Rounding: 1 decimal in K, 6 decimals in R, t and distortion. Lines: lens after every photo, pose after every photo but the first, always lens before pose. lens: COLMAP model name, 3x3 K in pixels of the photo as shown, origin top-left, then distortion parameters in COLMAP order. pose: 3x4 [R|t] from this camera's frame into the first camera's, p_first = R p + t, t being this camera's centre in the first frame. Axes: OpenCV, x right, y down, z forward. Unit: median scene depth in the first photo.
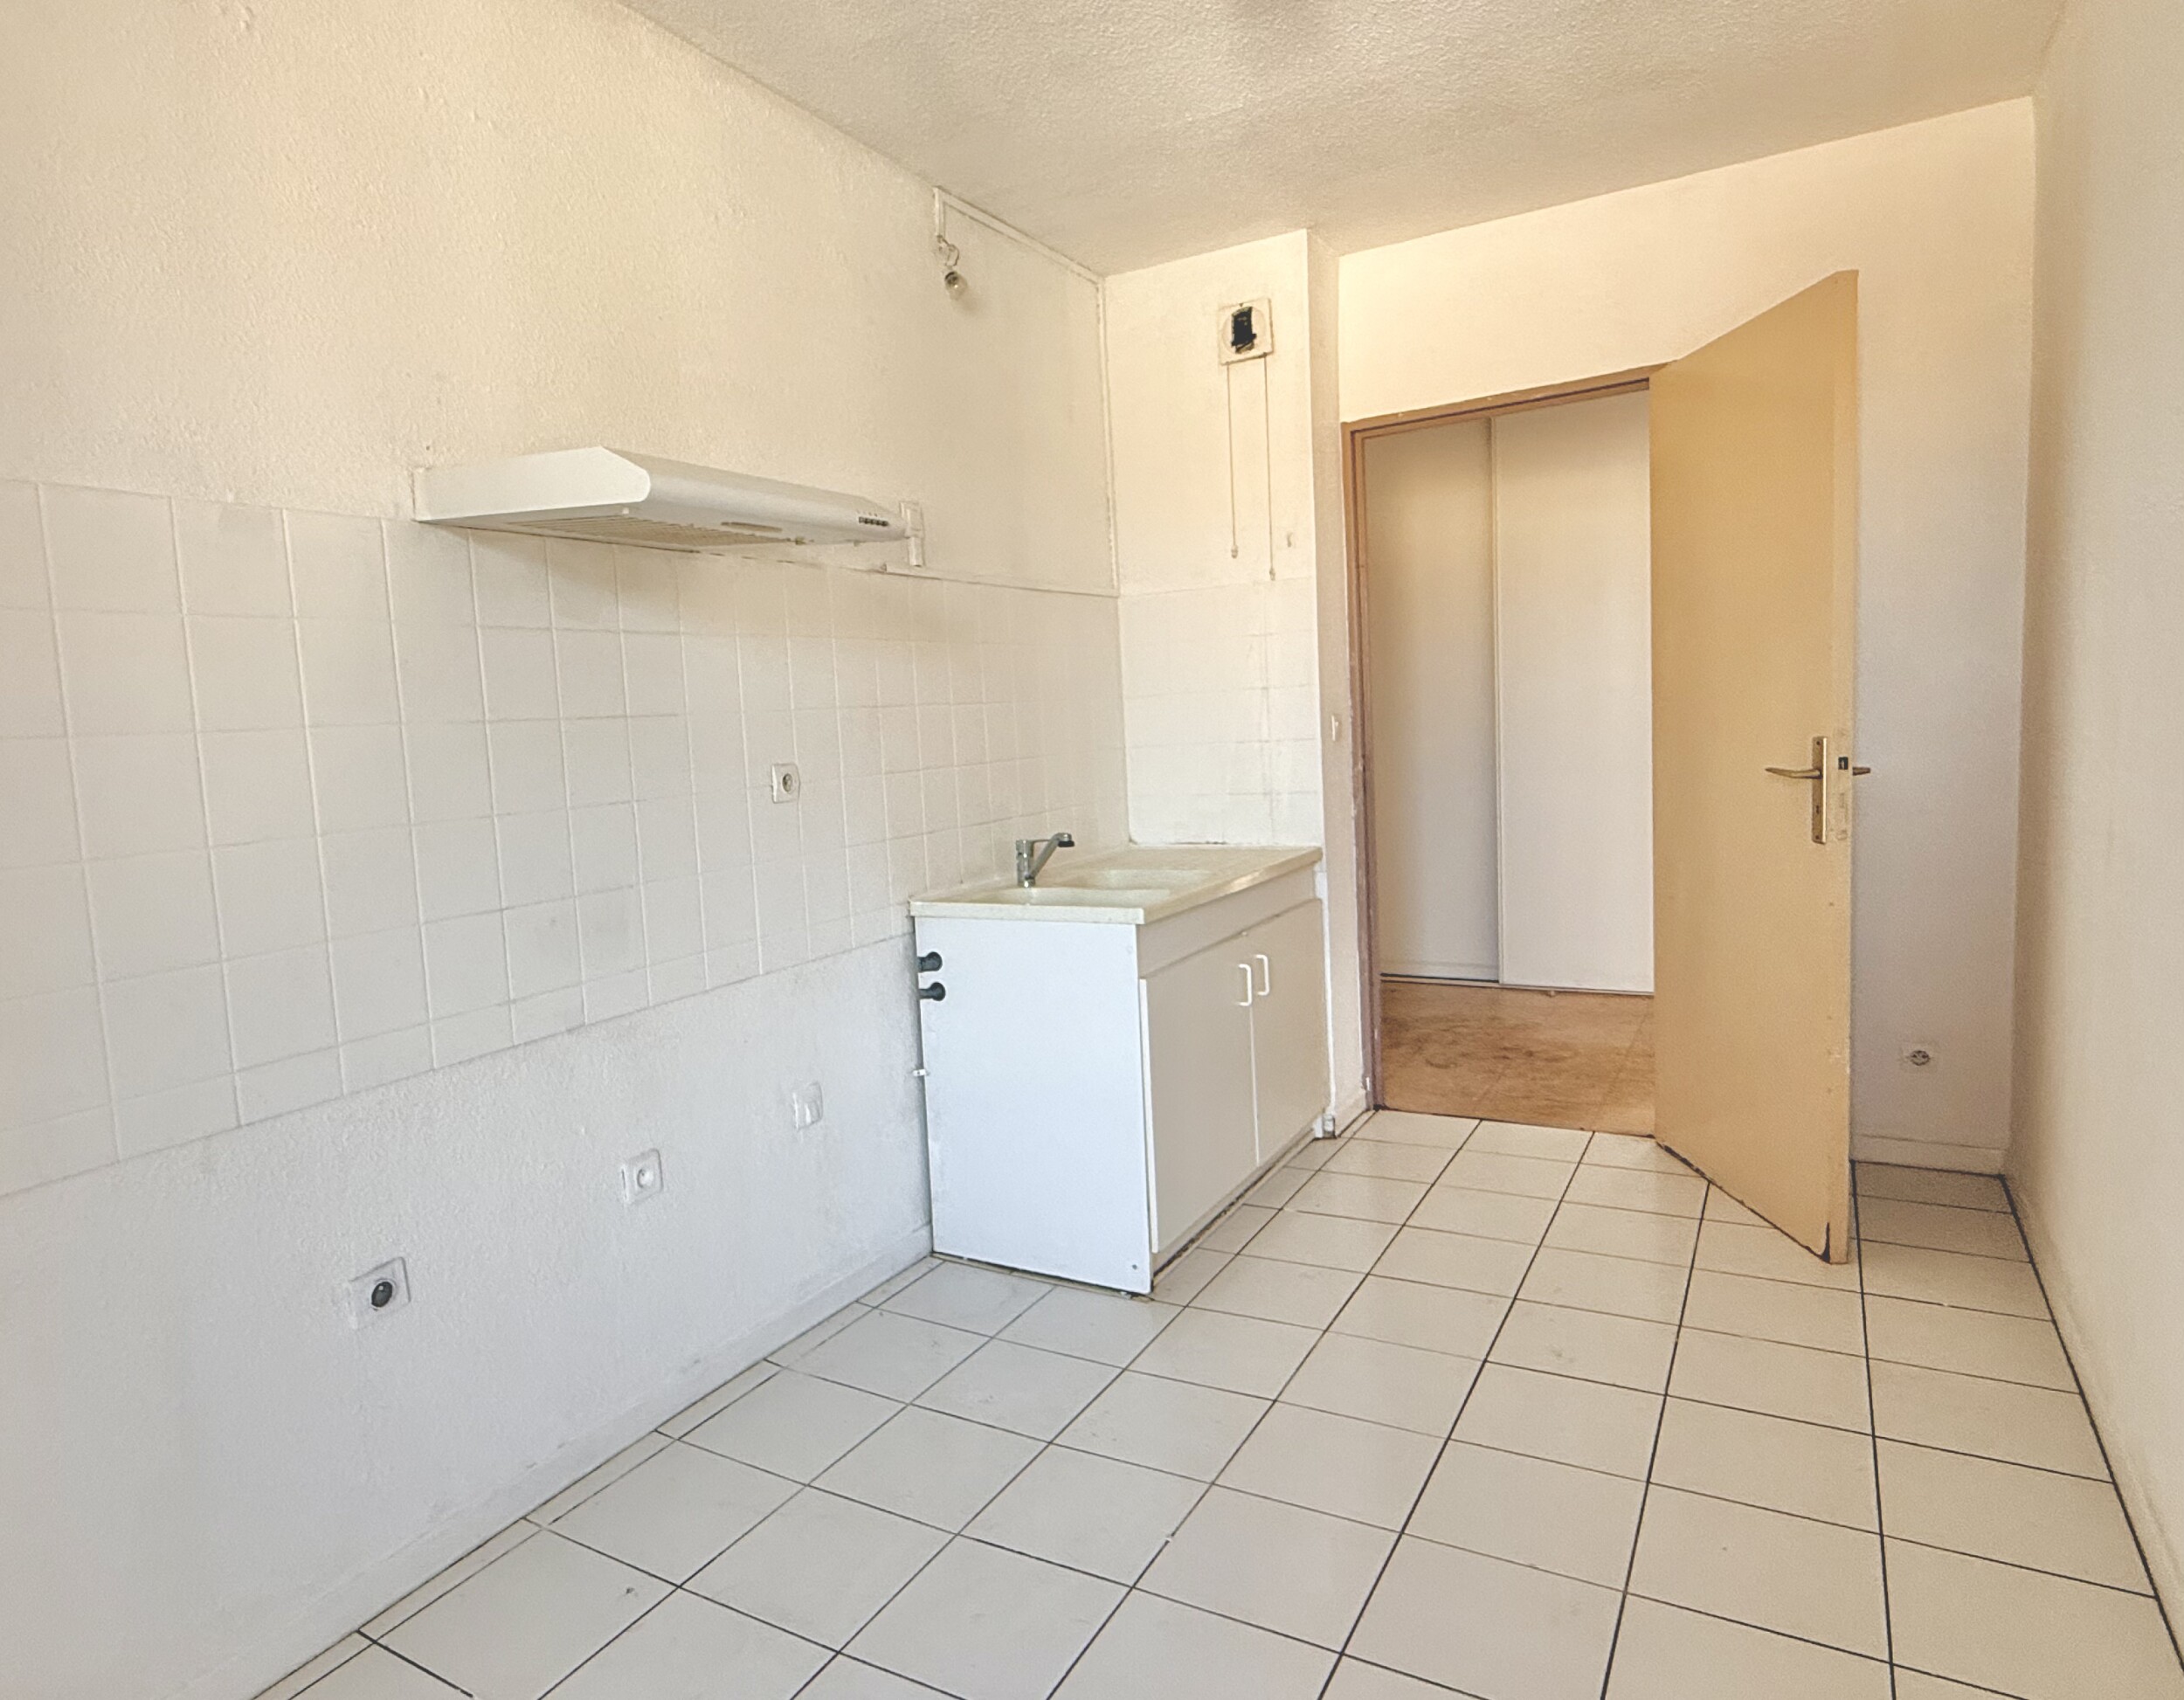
lens RADIAL K [[1262.4, 0, 1092.0], [0, 1262.4, 850.0], [0, 0, 1]] dist [0.001136, -0.000200]
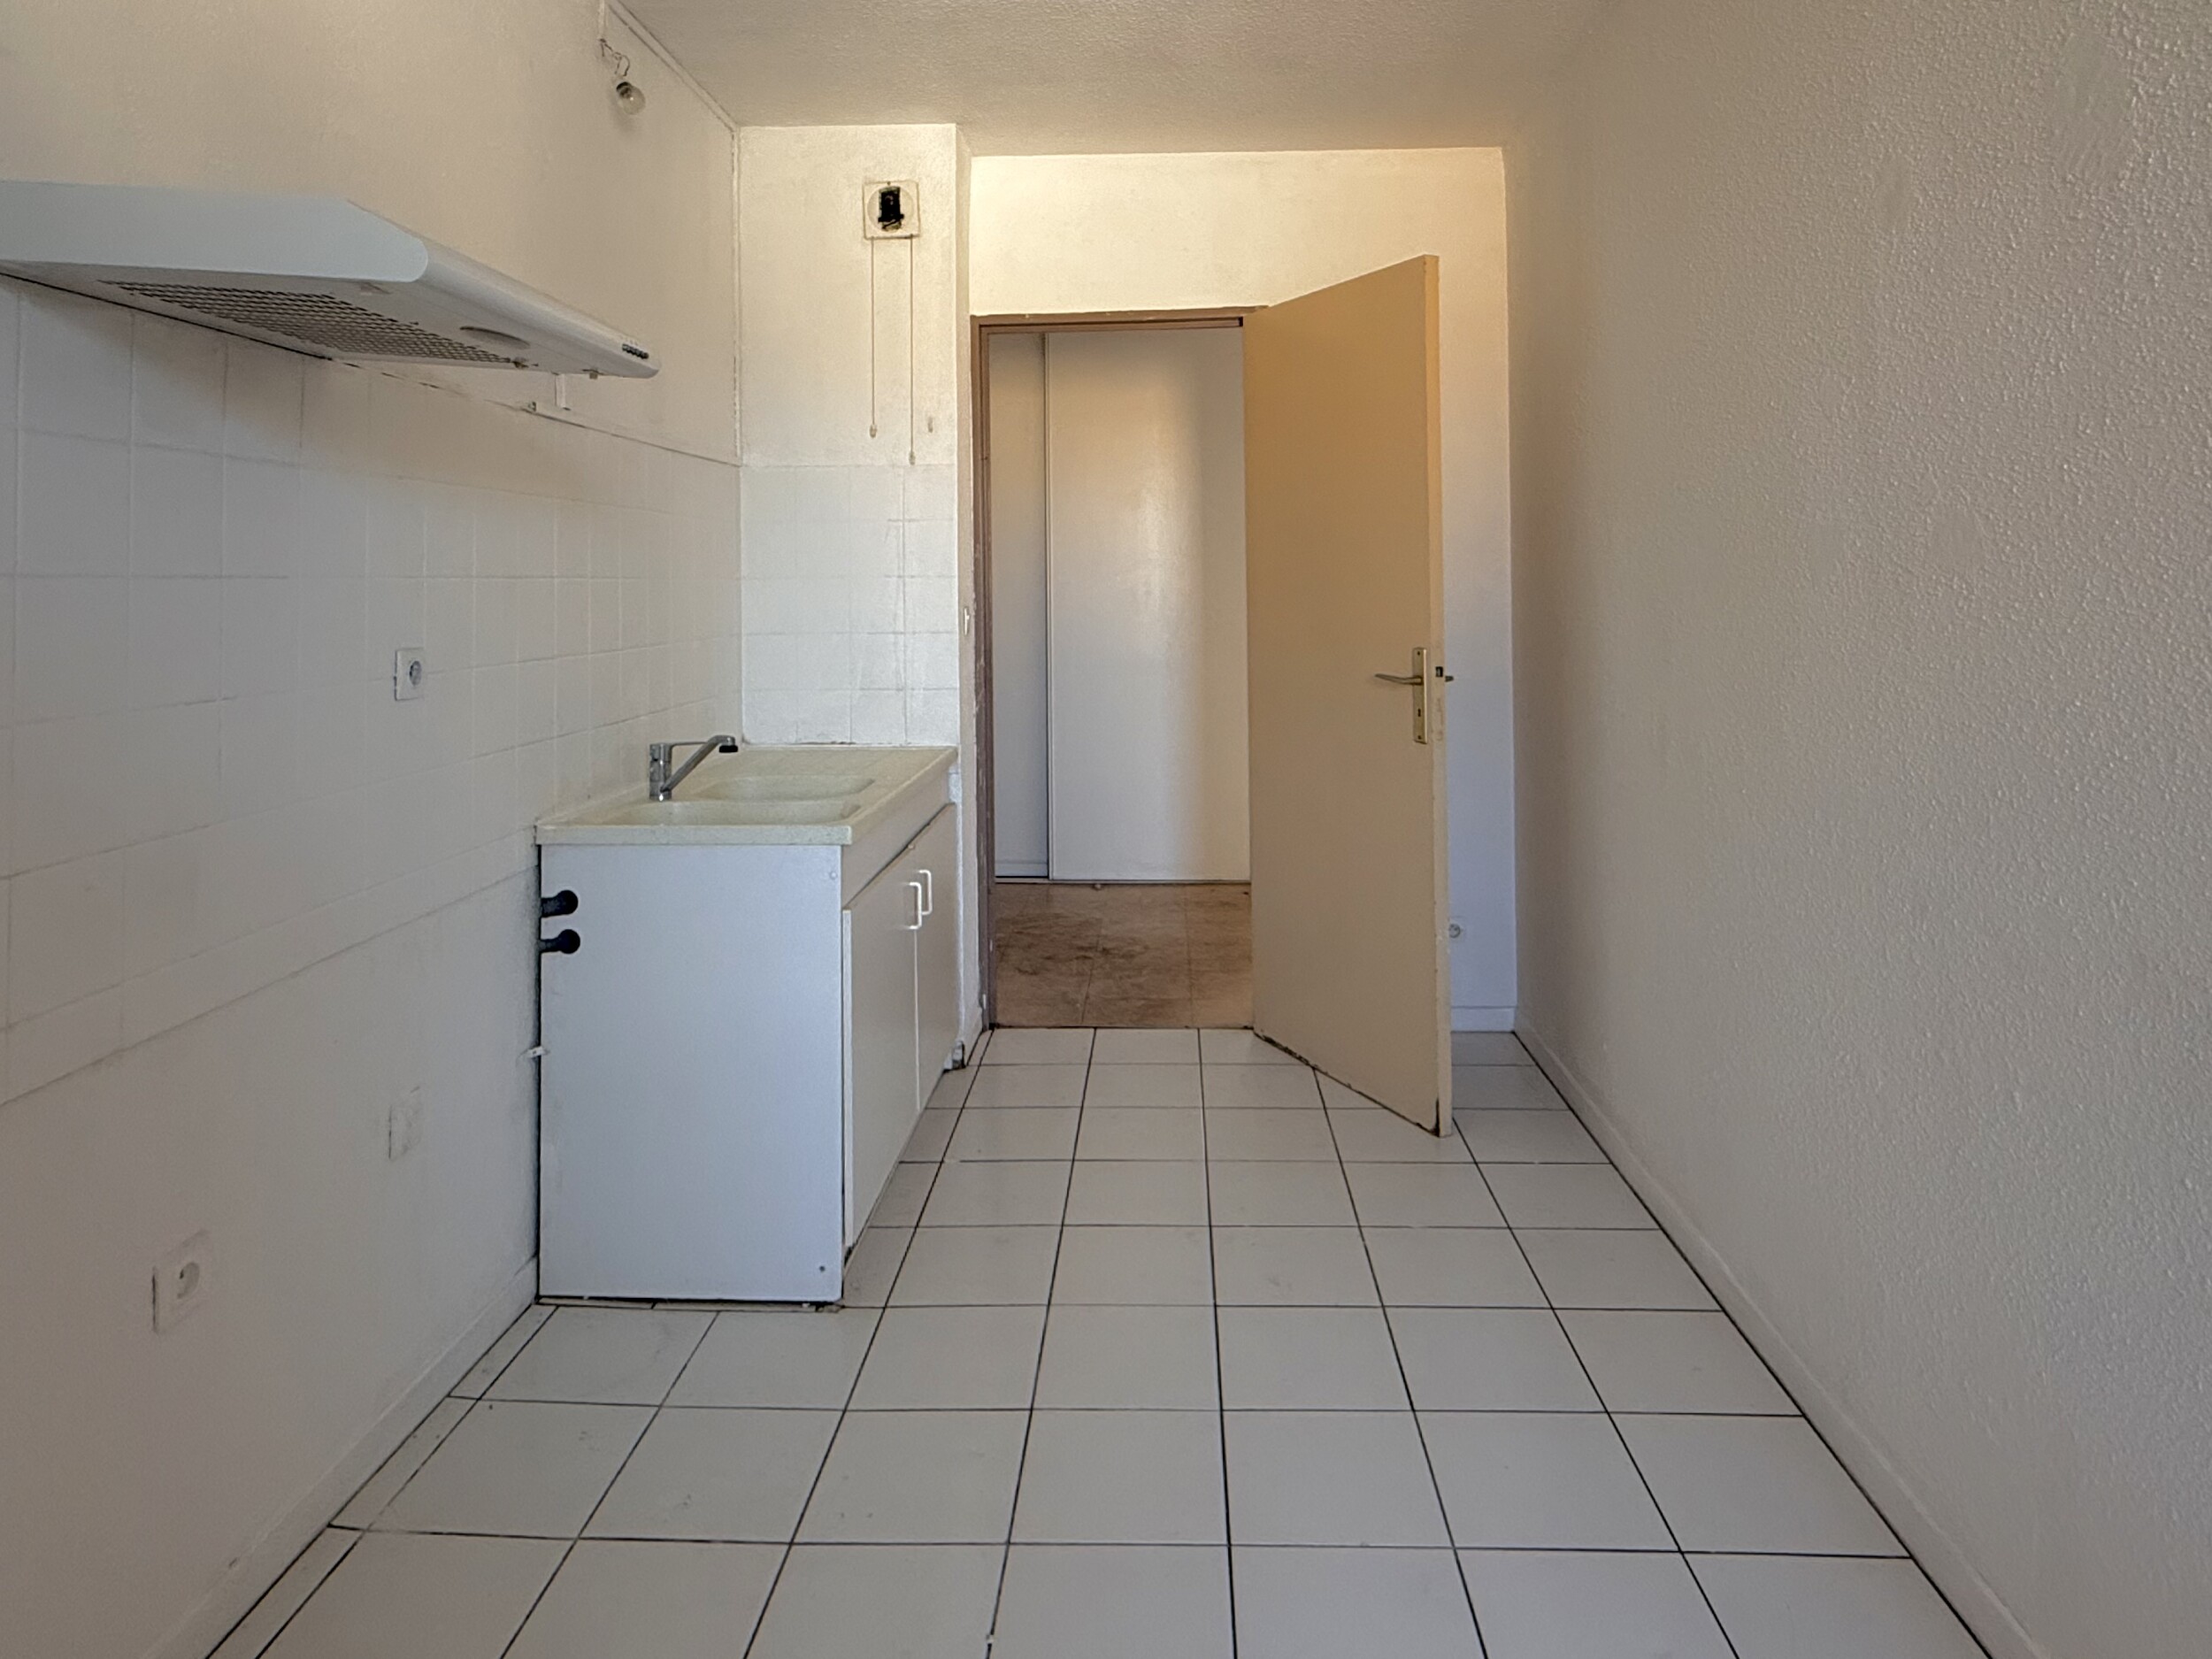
lens RADIAL K [[1262.0, 0, 1112.1], [0, 1262.0, 567.5], [0, 0, 1]] dist [0.000354, 0.000142]
pose [[0.890556, 0.057202, 0.451263, -0.150076], [0.002994, 0.991303, -0.131566, -0.011046], [-0.454864, 0.118518, 0.882639, 0.101684]]
